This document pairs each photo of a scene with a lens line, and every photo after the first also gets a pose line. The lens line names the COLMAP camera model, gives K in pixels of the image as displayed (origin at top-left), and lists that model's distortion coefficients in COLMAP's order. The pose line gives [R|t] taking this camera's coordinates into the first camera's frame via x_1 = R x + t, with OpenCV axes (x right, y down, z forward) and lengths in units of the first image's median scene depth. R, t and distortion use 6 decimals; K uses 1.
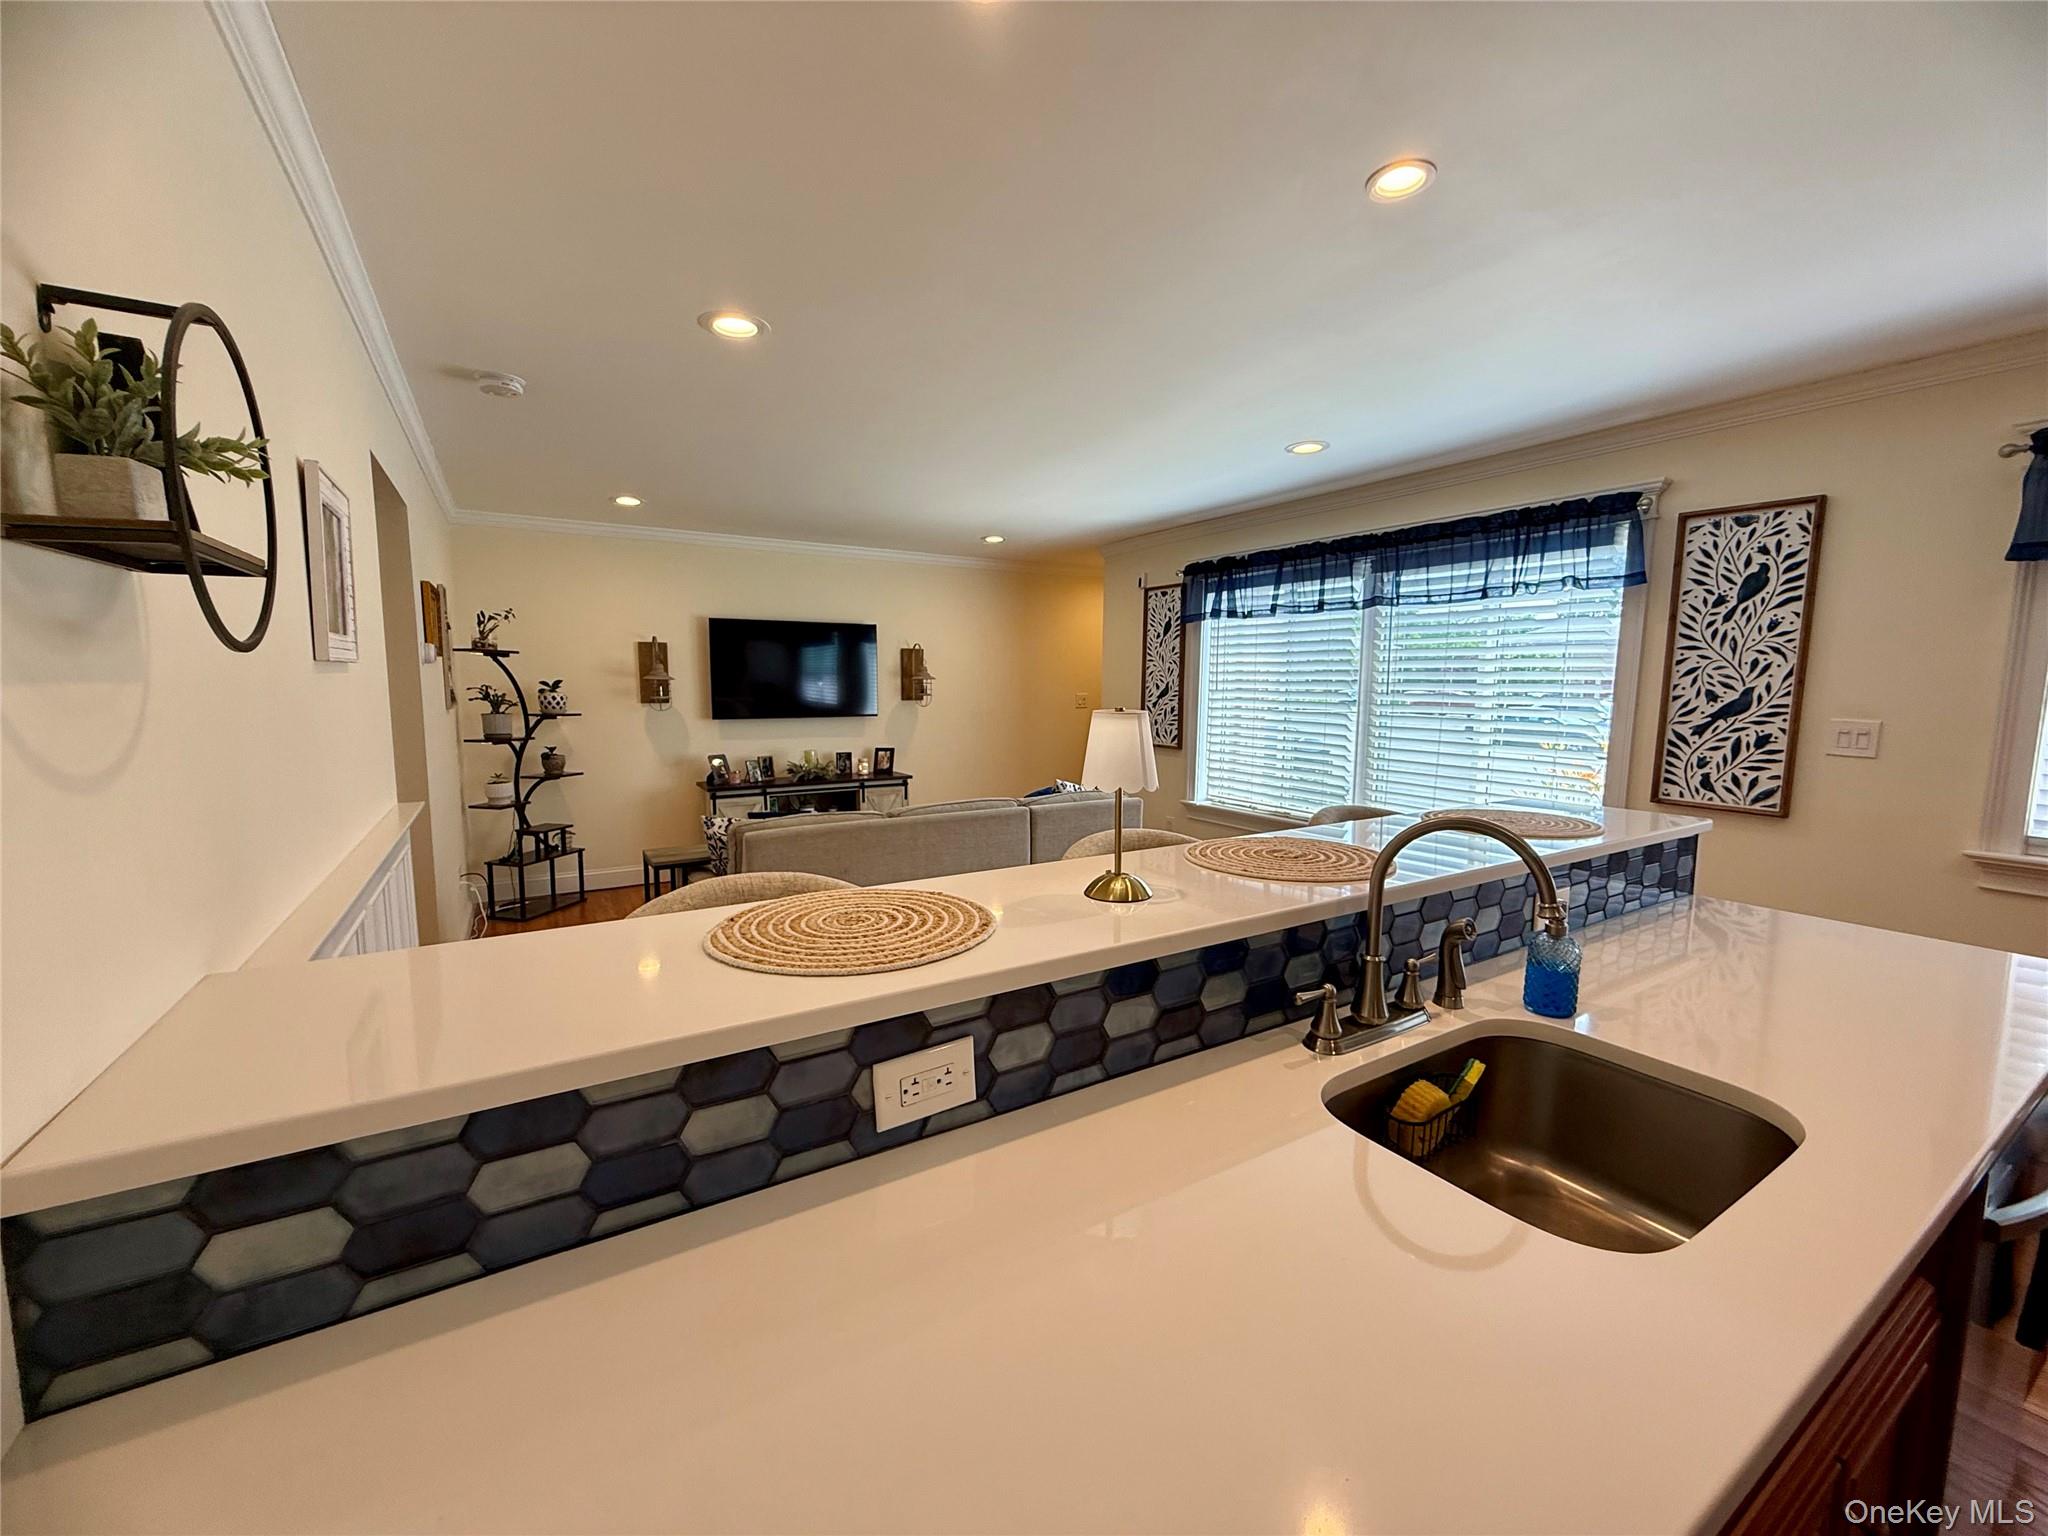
lens RADIAL K [[815.7, 0, 1017.4], [0, 815.7, 770.3], [0, 0, 1]] dist [-0.000990, -0.000006]
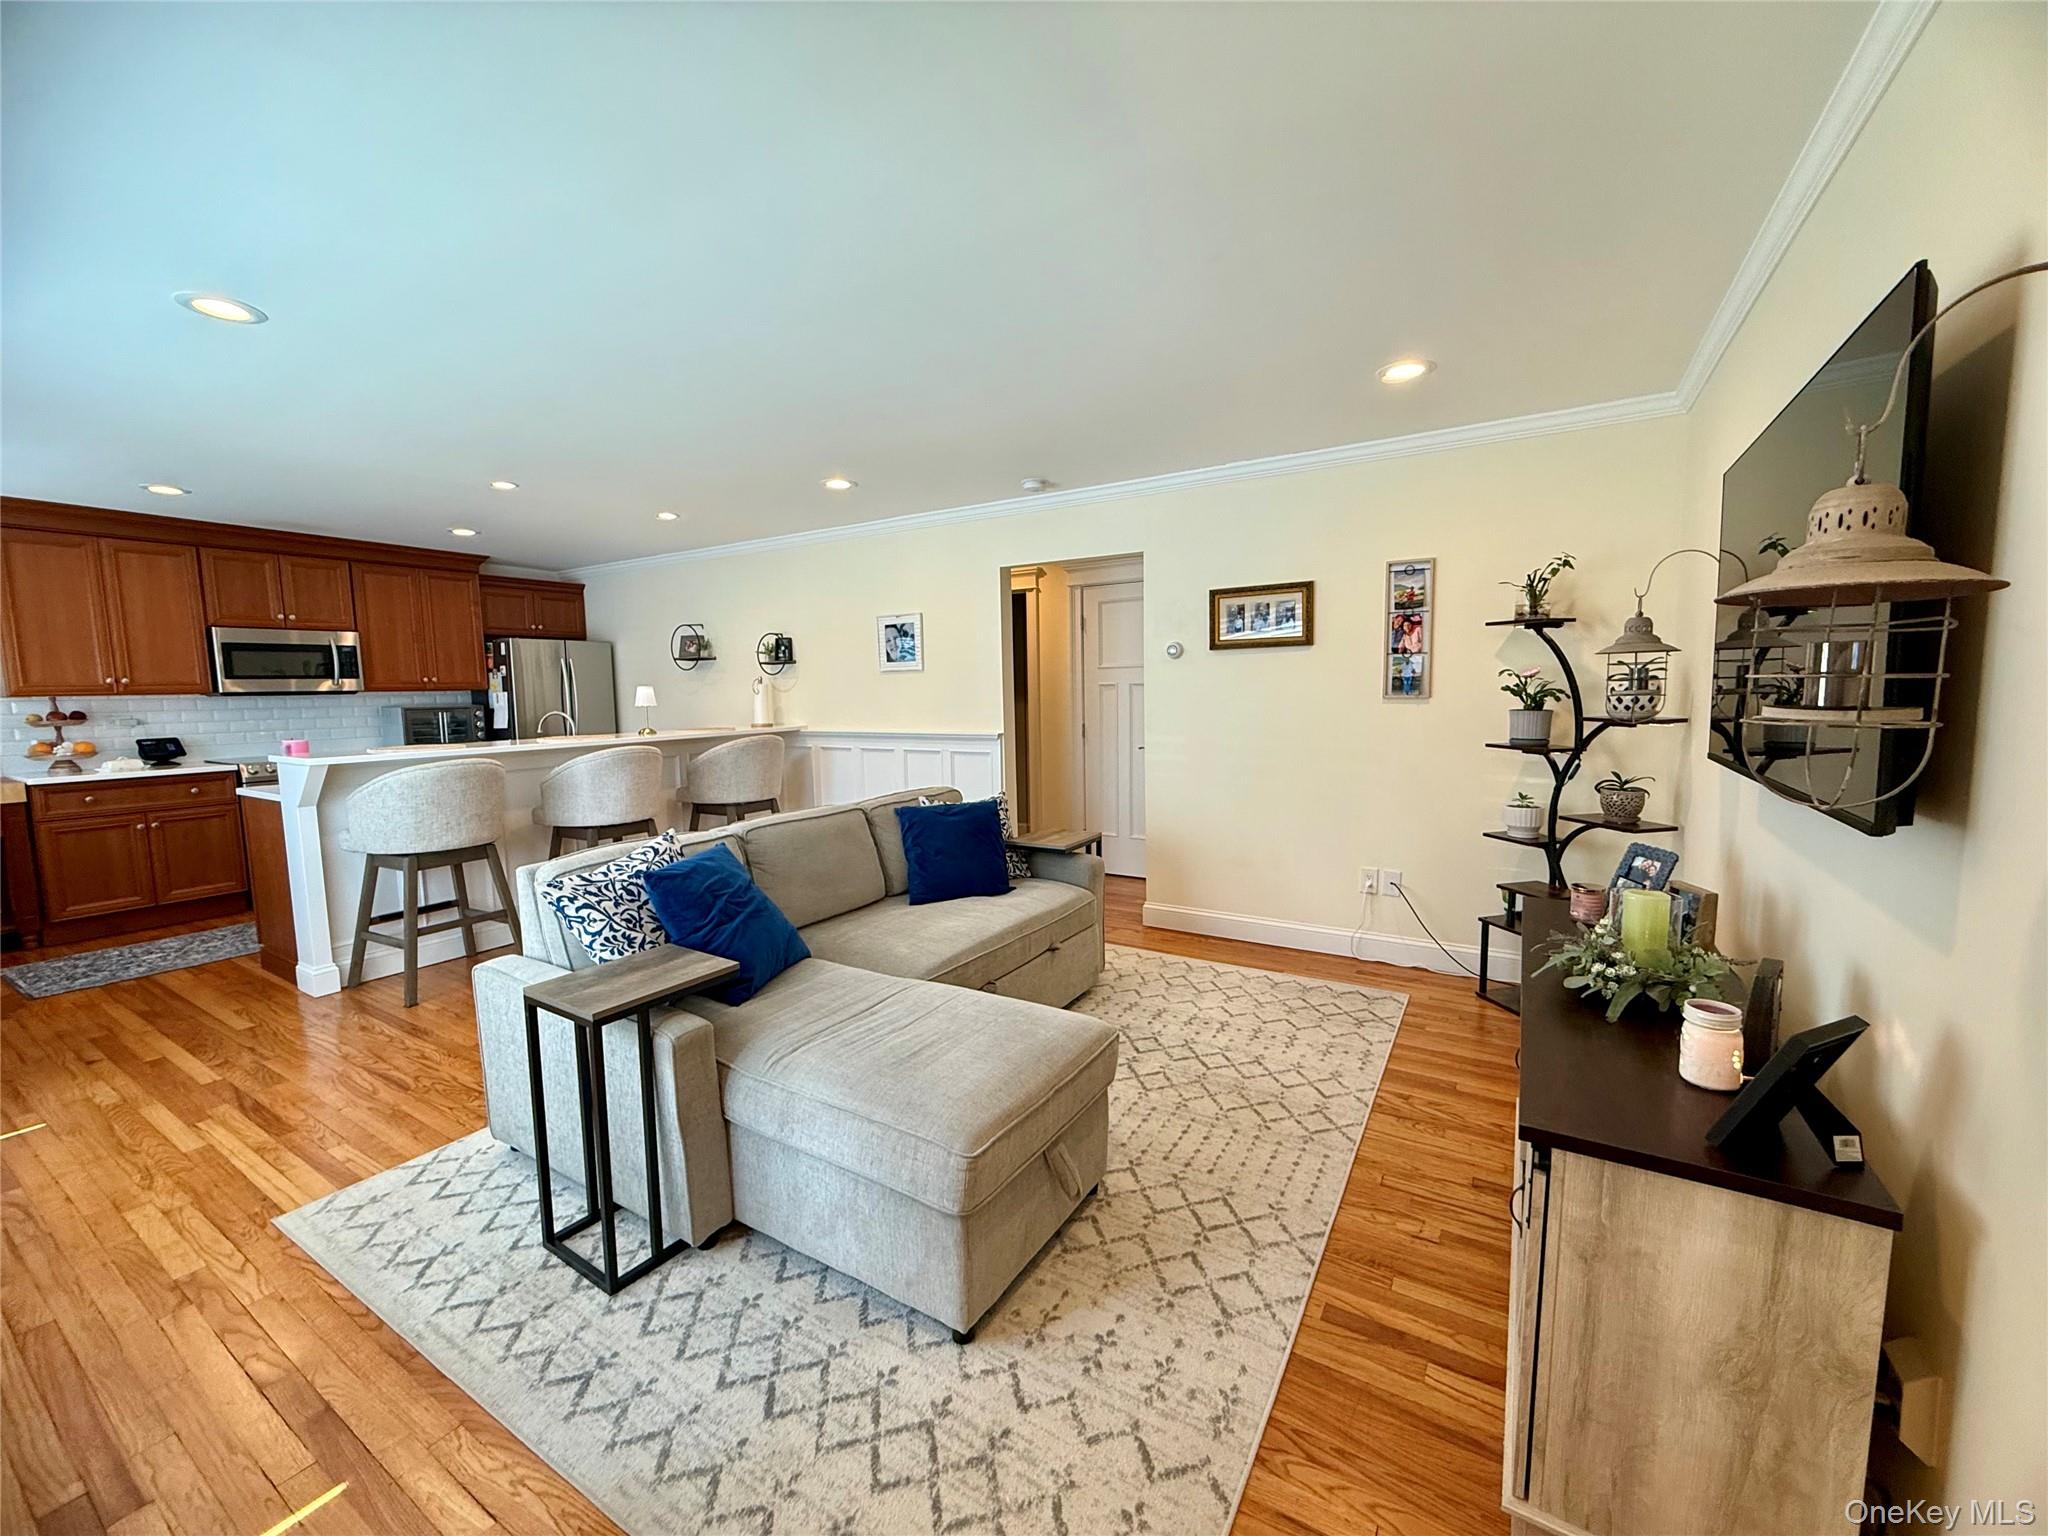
lens RADIAL K [[815.7, 0, 1020.4], [0, 815.7, 769.4], [0, 0, 1]] dist [-0.000990, -0.000006]
pose [[-0.892489, 0.055255, -0.447672, 0.116392], [-0.038549, 0.979495, 0.197748, -0.219155], [0.449419, 0.193745, -0.872058, 2.204452]]
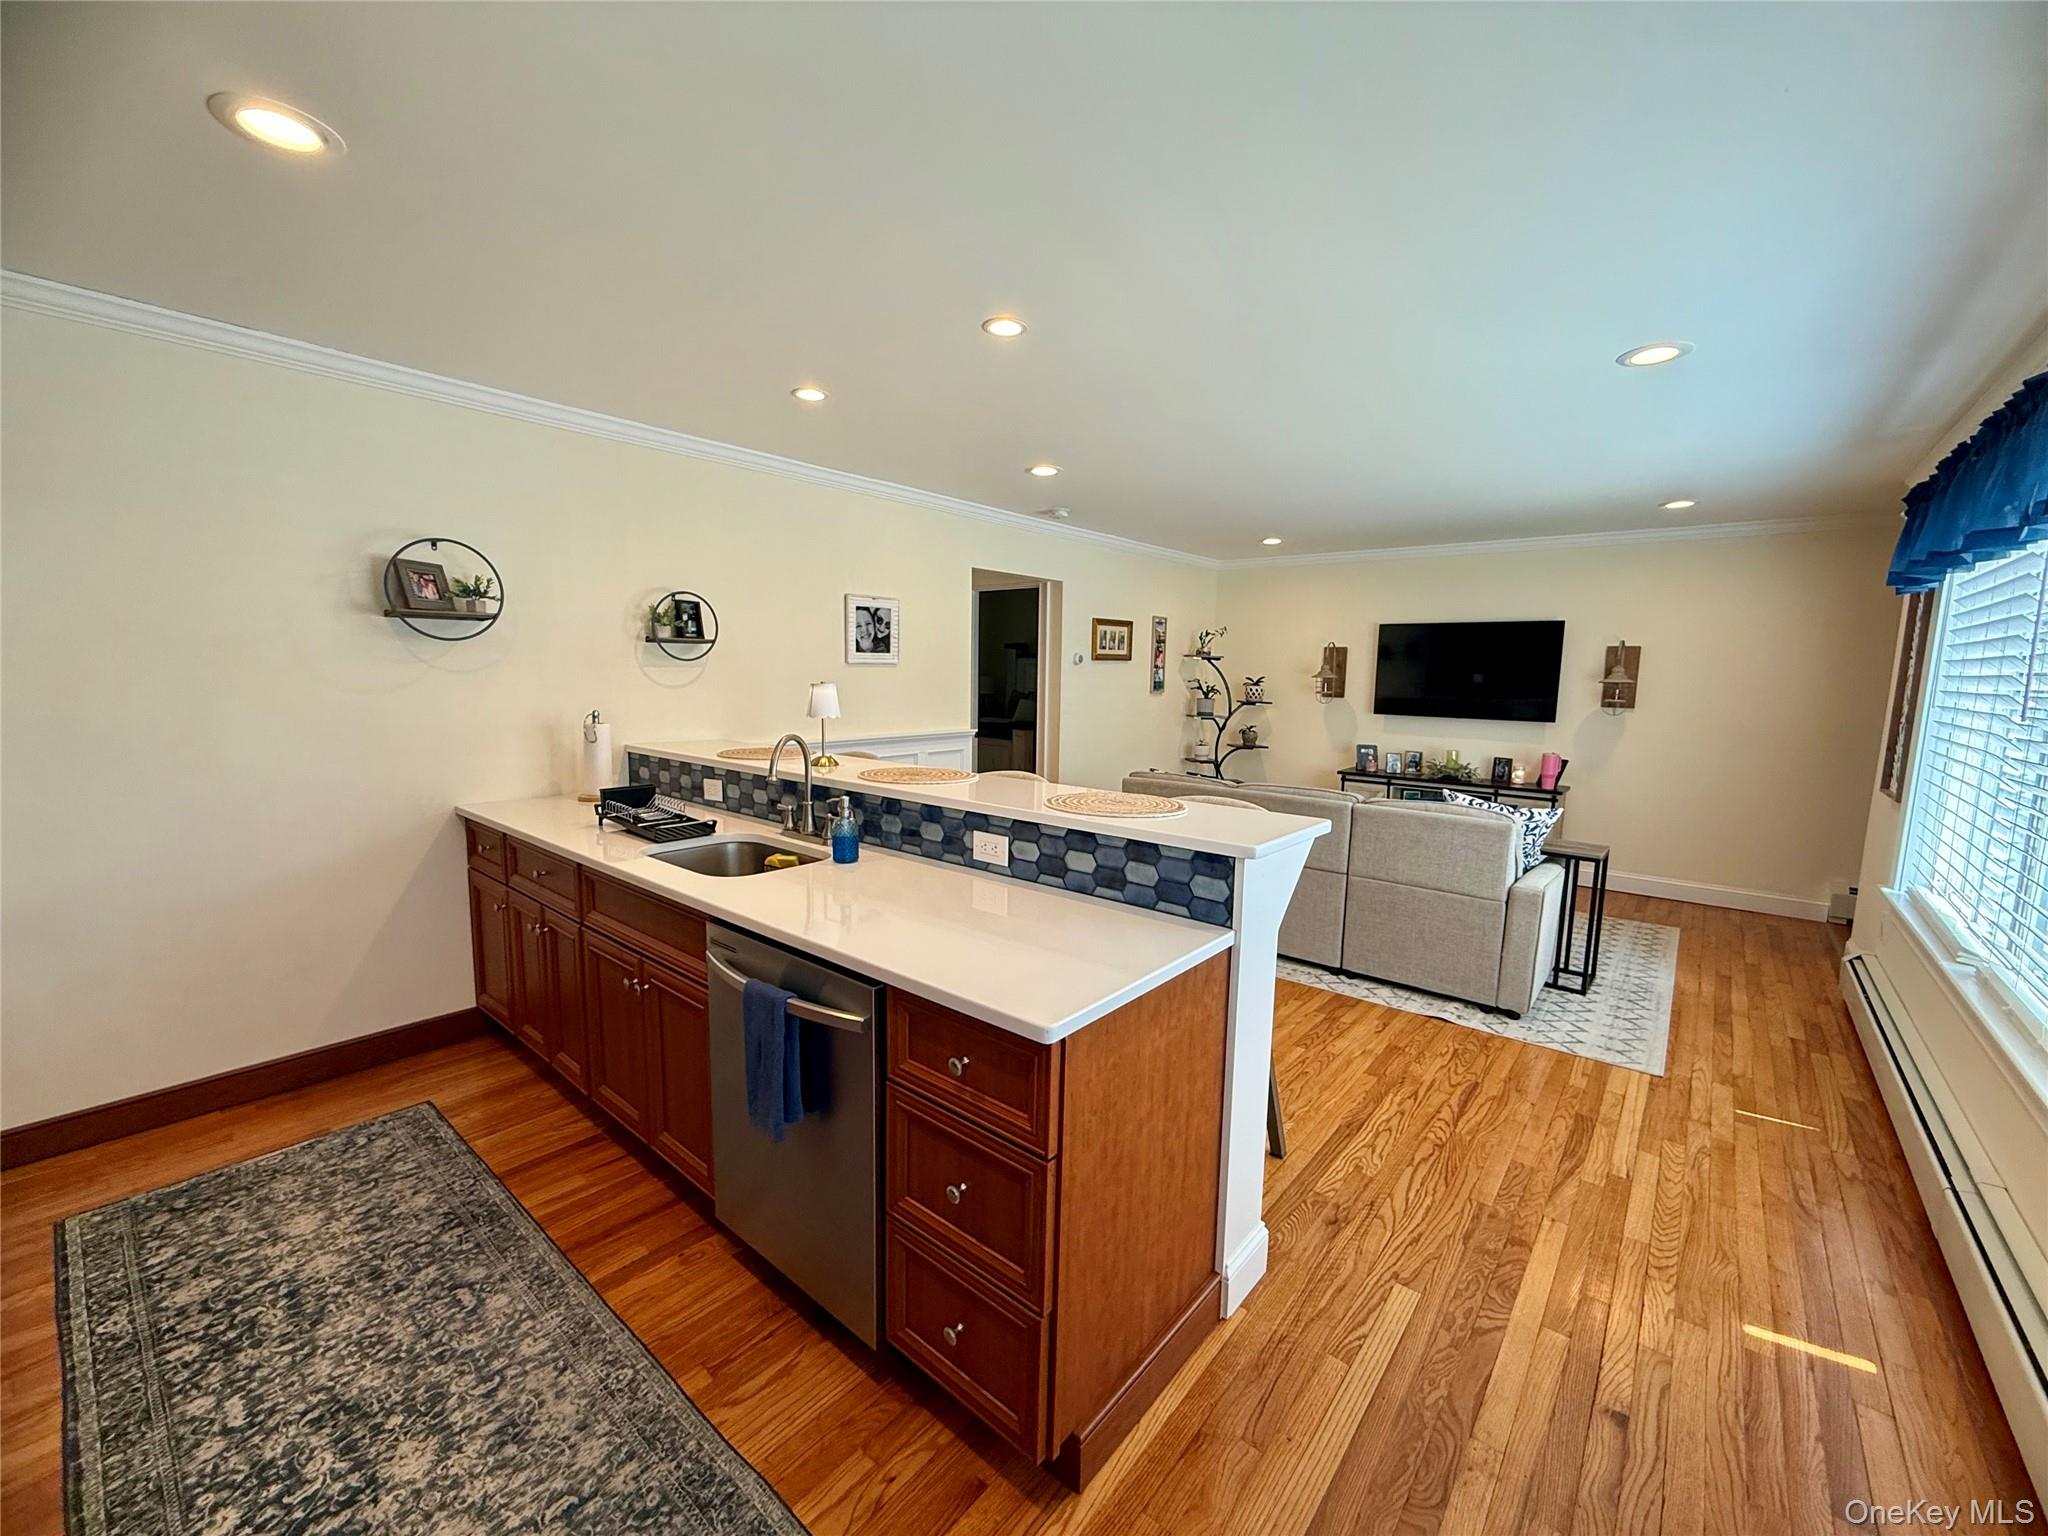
lens RADIAL K [[815.7, 0, 1018.2], [0, 815.7, 767.8], [0, 0, 1]] dist [-0.000990, -0.000006]
pose [[0.311873, 0.116128, -0.943000, 1.025438], [-0.121831, 0.989197, 0.081525, -0.038090], [0.942281, 0.089461, 0.322652, 0.329876]]
